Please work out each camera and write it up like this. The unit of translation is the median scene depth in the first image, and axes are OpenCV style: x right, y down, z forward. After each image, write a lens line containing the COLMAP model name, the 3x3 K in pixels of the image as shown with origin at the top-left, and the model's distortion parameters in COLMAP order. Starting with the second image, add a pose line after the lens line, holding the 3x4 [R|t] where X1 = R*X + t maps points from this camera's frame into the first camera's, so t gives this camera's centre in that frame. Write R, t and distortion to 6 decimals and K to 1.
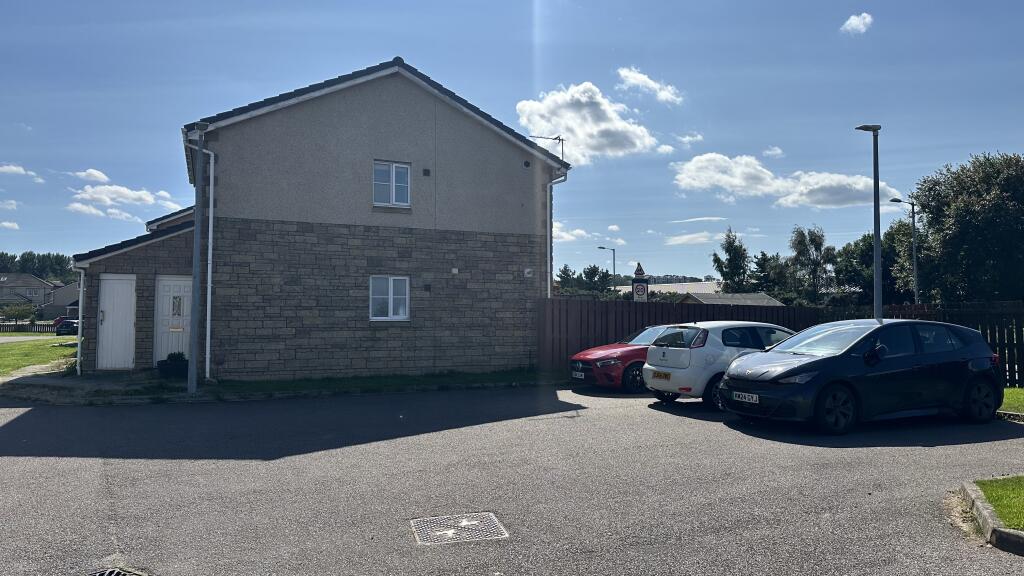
lens RADIAL K [[704.3, 0, 512.0], [0, 704.3, 288.0], [0, 0, 1]] dist [0.104561, -0.137354]
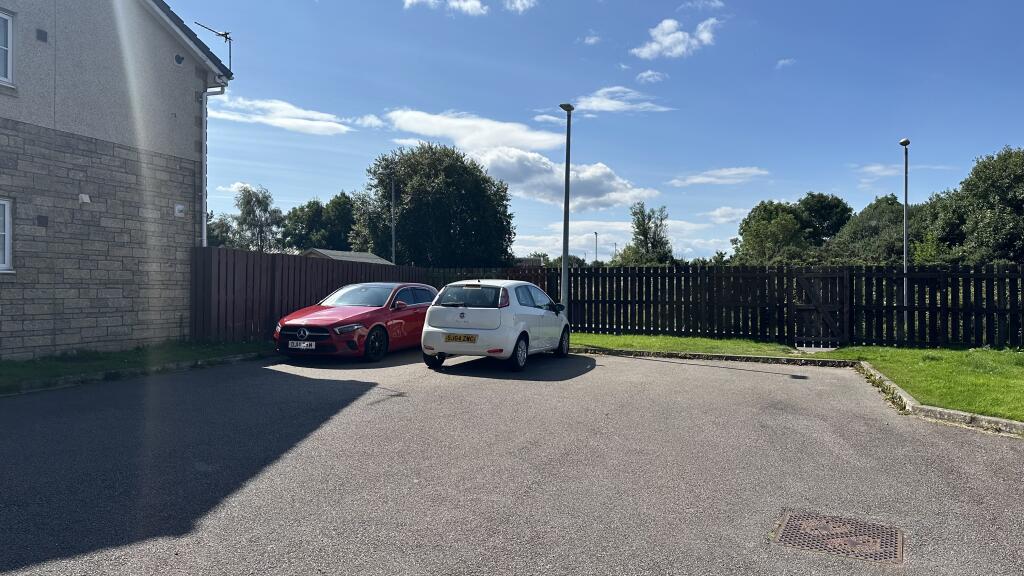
lens RADIAL K [[707.9, 0, 514.0], [0, 707.9, 293.4], [0, 0, 1]] dist [0.077860, -0.097353]
pose [[0.669127, 0.000228, 0.743148, -0.316483], [-0.044976, 0.998179, 0.040191, 0.019656], [-0.741786, -0.060317, 0.667919, 0.259987]]
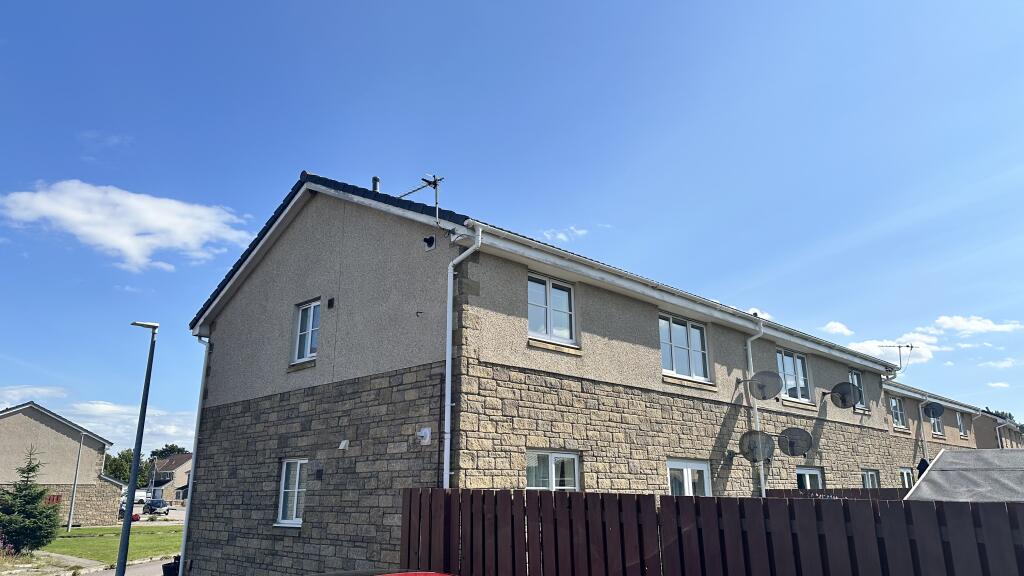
lens RADIAL K [[704.3, 0, 512.0], [0, 704.3, 288.0], [0, 0, 1]] dist [0.104561, -0.137354]
pose [[0.385697, -0.252131, -0.887507, 0.584315], [0.051755, 0.966334, -0.252033, 0.008603], [0.921173, 0.051275, 0.385761, 0.906598]]
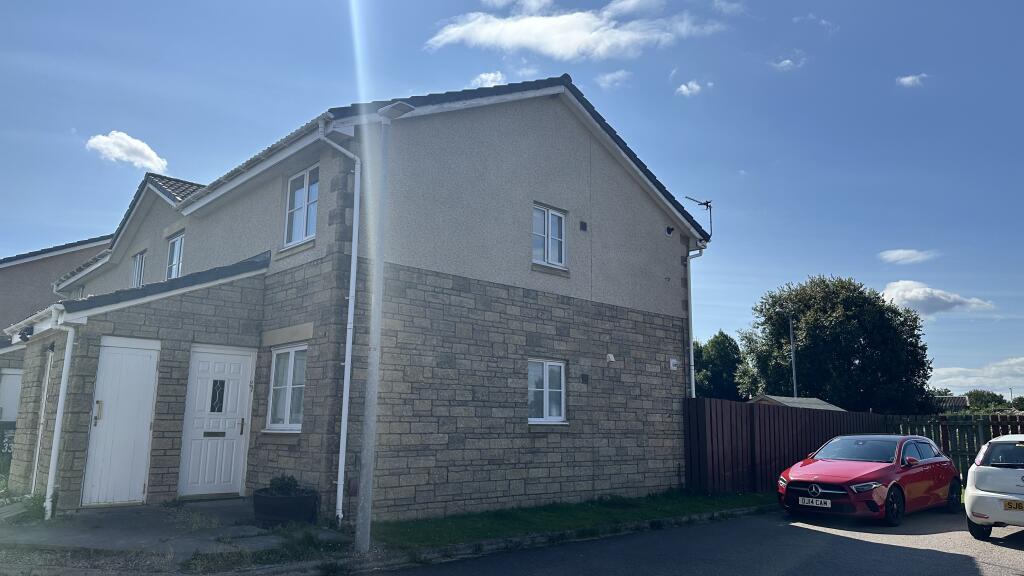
lens RADIAL K [[704.3, 0, 512.0], [0, 704.3, 288.0], [0, 0, 1]] dist [0.104561, -0.137354]
pose [[0.938878, 0.078413, 0.335200, -0.448769], [-0.032801, 0.989659, -0.139638, 0.011419], [-0.342683, 0.120108, 0.931741, 0.331110]]
